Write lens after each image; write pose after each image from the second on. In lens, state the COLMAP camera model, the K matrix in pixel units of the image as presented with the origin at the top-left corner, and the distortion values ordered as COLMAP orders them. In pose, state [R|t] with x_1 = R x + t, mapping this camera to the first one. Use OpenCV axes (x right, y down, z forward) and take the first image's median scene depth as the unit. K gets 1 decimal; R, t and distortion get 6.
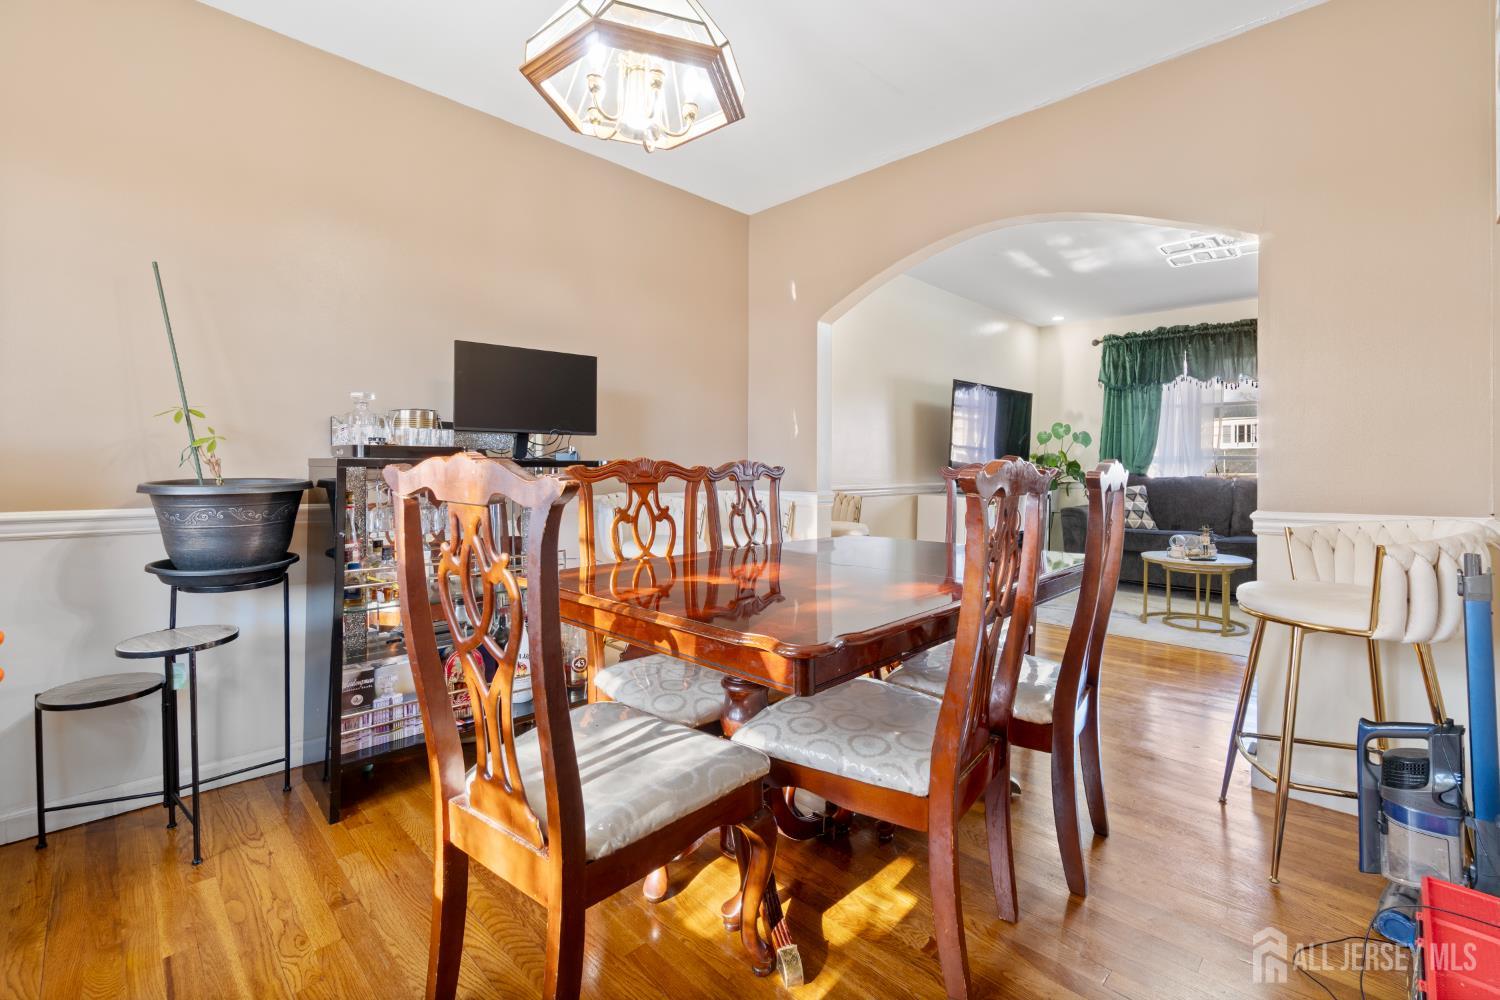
lens RADIAL K [[652.9, 0, 754.8], [0, 652.9, 486.3], [0, 0, 1]] dist [-0.004590, -0.000113]
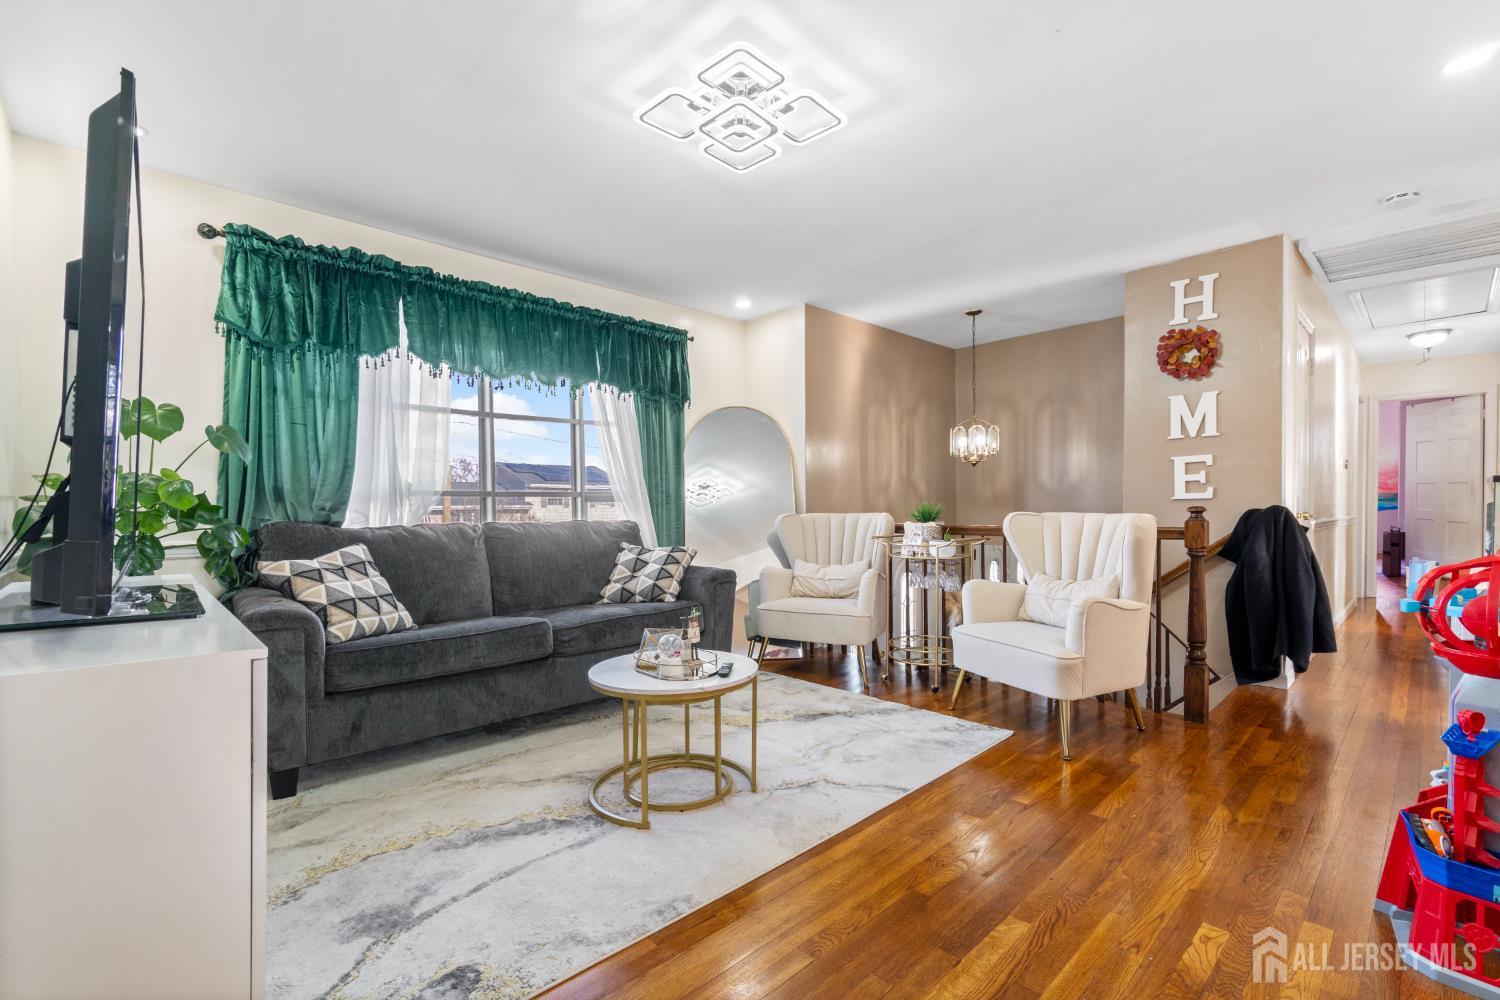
lens RADIAL K [[660.7, 0, 749.3], [0, 660.7, 527.8], [0, 0, 1]] dist [0.001642, 0.000263]
pose [[0.059451, -0.033899, 0.997655, 0.089504], [0.028426, 0.999075, 0.032254, -0.022067], [-0.997826, 0.026442, 0.060359, 0.645514]]
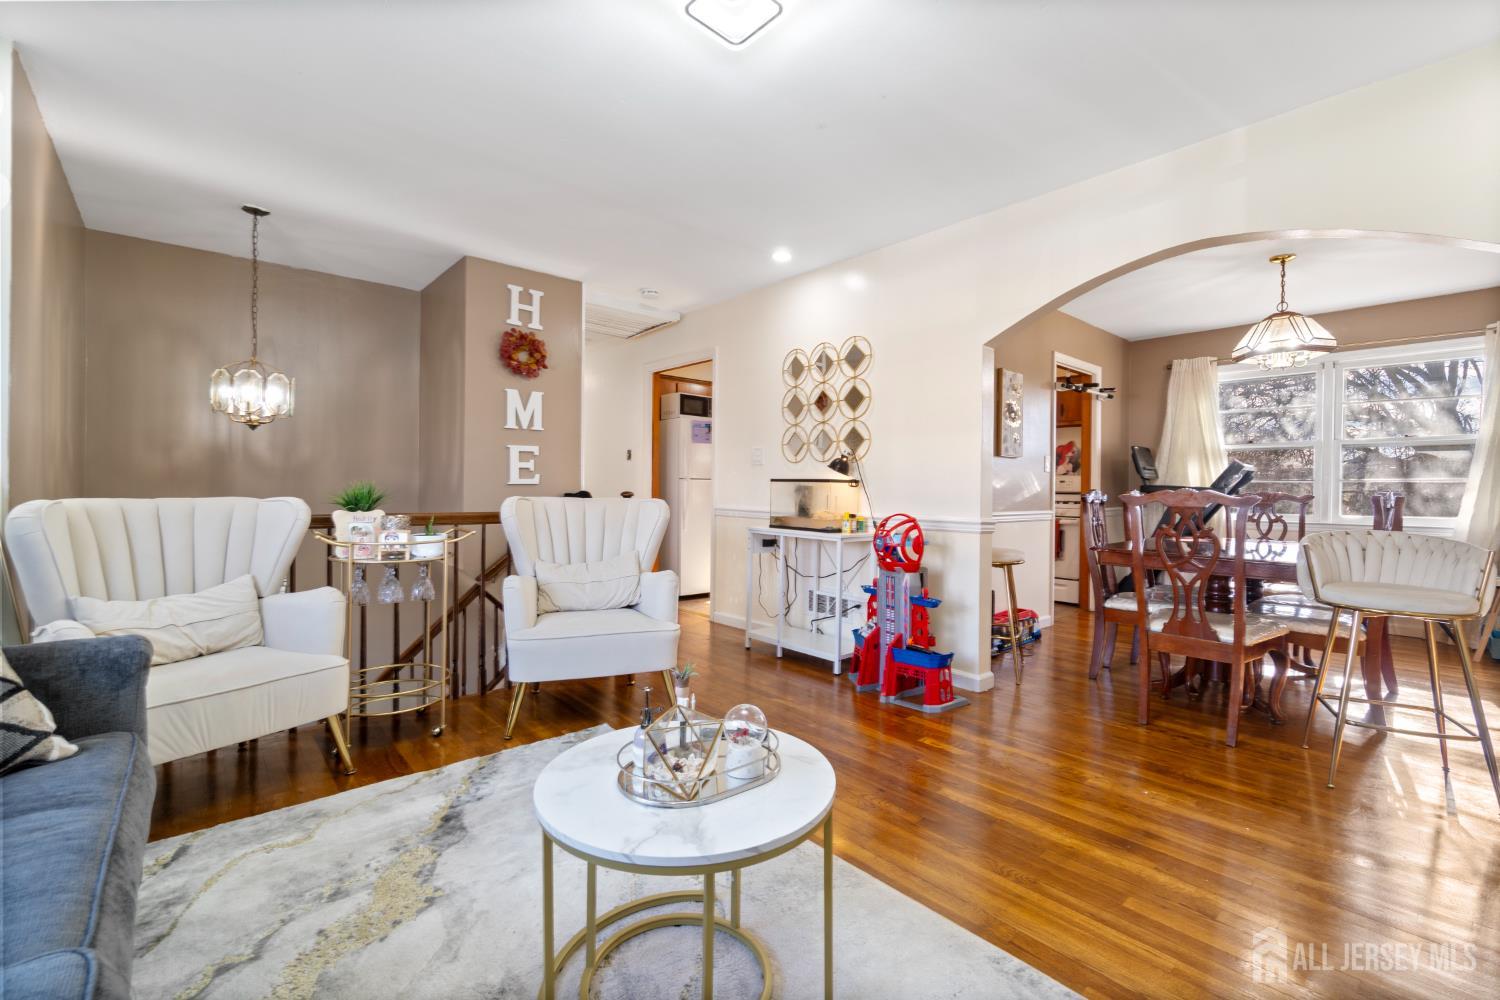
lens RADIAL K [[651.2, 0, 750.0], [0, 651.2, 500.0], [0, 0, 1]] dist [-0.000667, -0.000152]
pose [[-0.995767, -0.013737, 0.090884, 0.445016], [-0.010285, 0.999212, 0.038337, -0.029655], [-0.091339, 0.037239, -0.995123, 0.937555]]
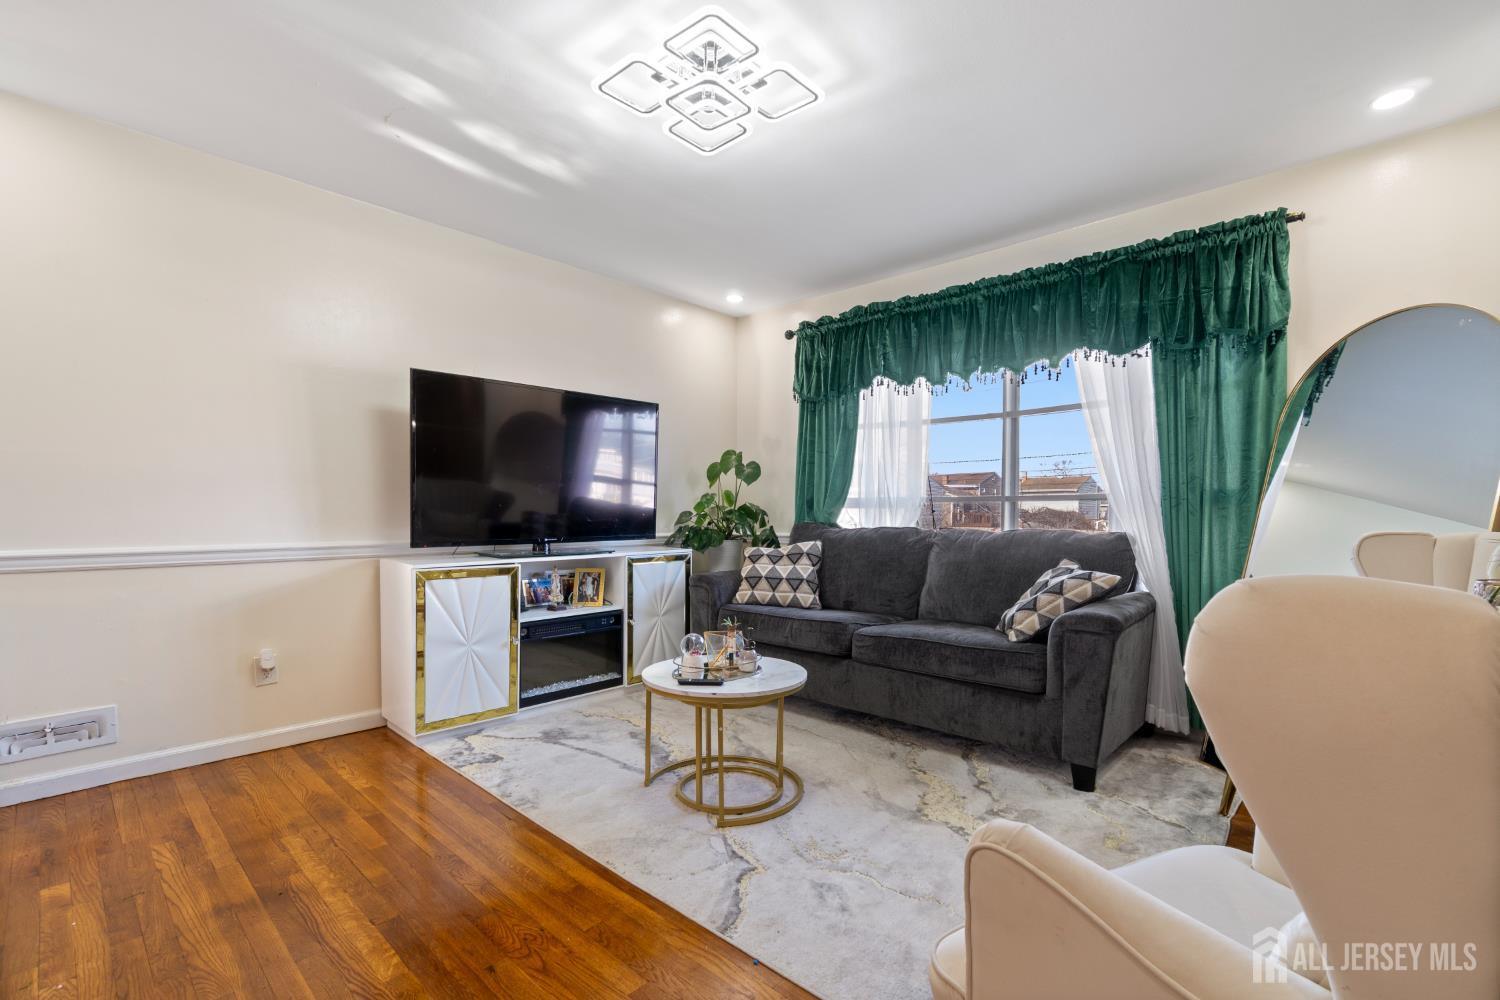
lens RADIAL K [[652.6, 0, 730.1], [0, 652.6, 541.8], [0, 0, 1]] dist [-0.000158, -0.000139]
pose [[0.999993, 0.000293, -0.003680, 0.491704], [-0.000211, 0.999756, 0.022081, -0.014552], [0.003686, -0.022080, 0.999749, 0.313589]]
